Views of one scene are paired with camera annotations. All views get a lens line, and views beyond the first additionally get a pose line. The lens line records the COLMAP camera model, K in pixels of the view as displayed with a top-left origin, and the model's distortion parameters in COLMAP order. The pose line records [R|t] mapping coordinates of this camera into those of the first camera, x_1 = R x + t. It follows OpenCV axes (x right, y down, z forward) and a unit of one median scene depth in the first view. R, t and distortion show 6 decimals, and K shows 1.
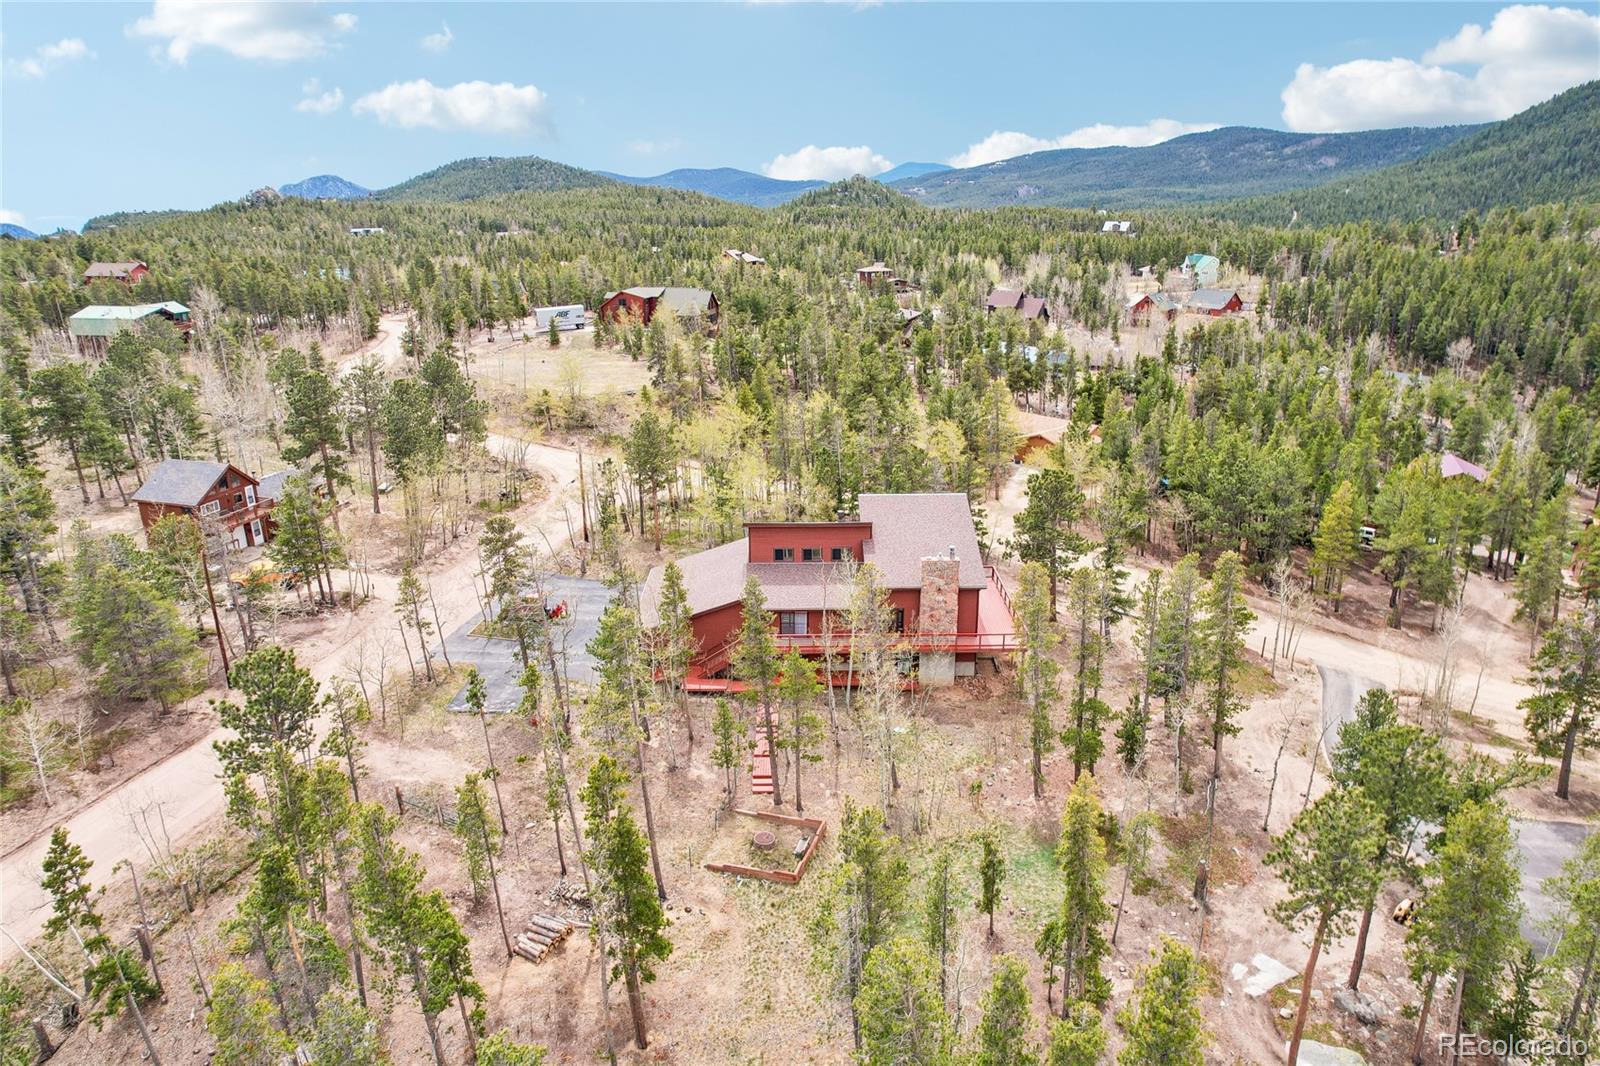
lens RADIAL K [[1036.0, 0, 792.2], [0, 1036.0, 532.3], [0, 0, 1]] dist [-0.011067, 0.024252]
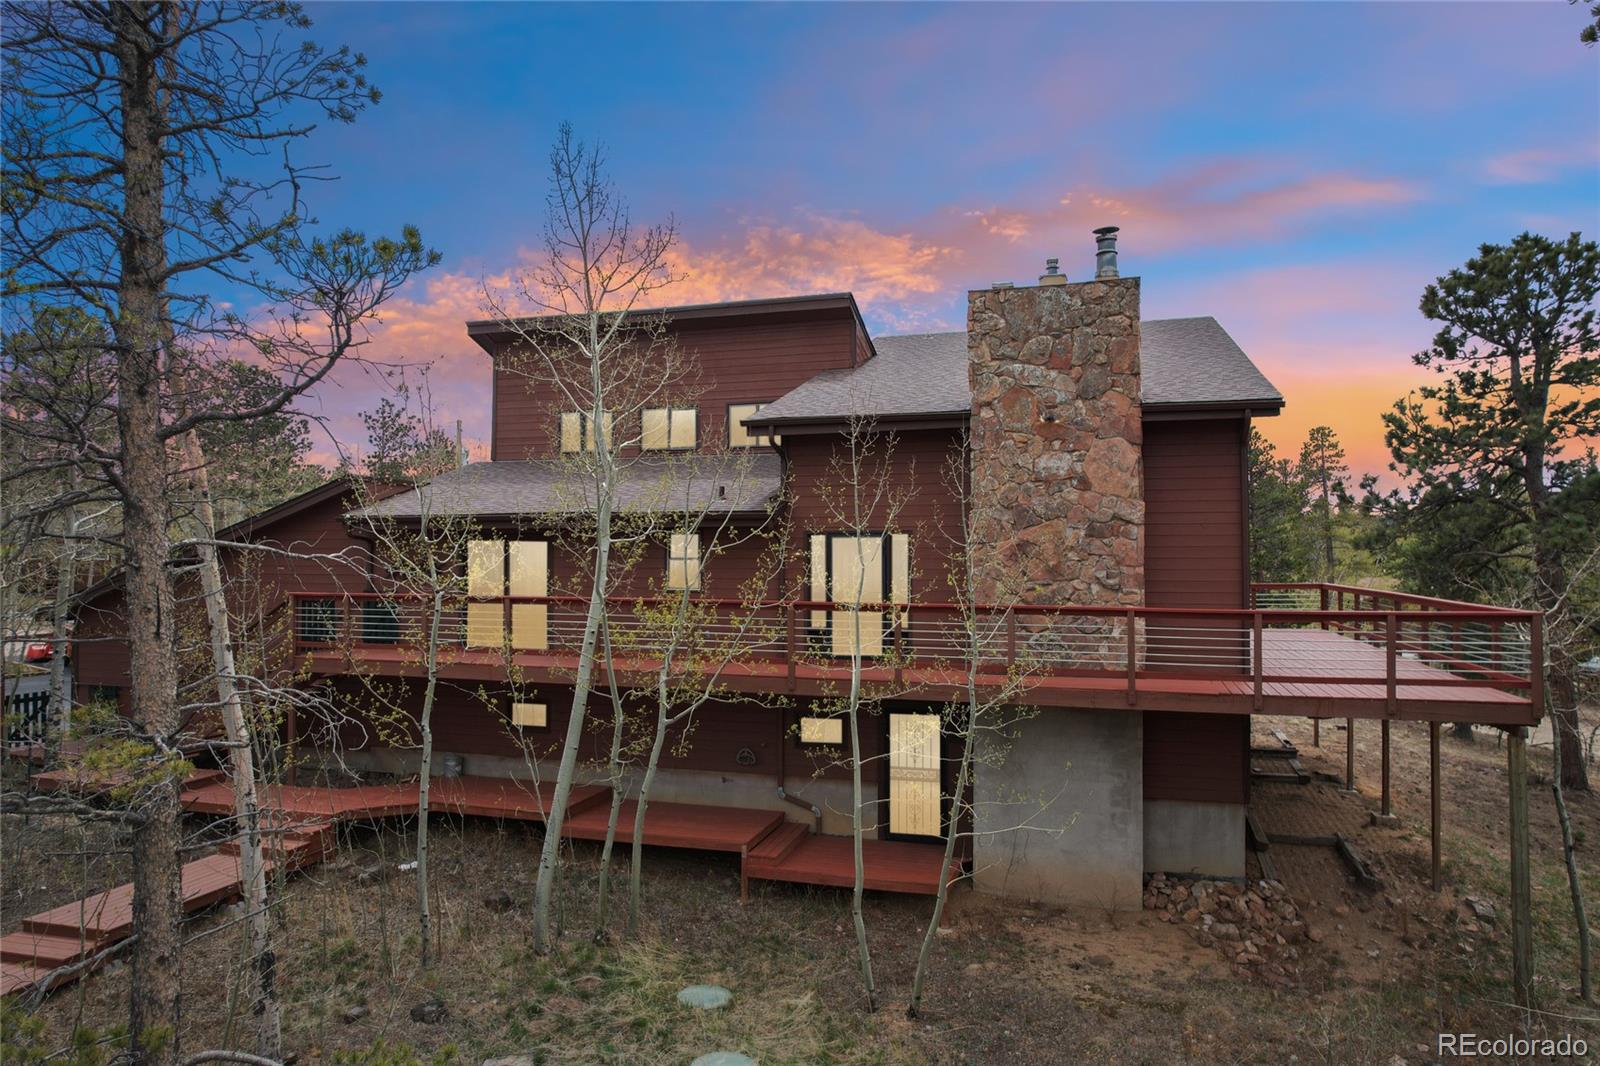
lens RADIAL K [[1036.0, 0, 802.0], [0, 1036.0, 541.1], [0, 0, 1]] dist [-0.011067, 0.024252]
pose [[0.963539, 0.010843, -0.267347, 0.150415], [-0.098838, 0.942932, -0.317978, 0.155473], [0.248643, 0.332808, 0.909624, 0.794392]]
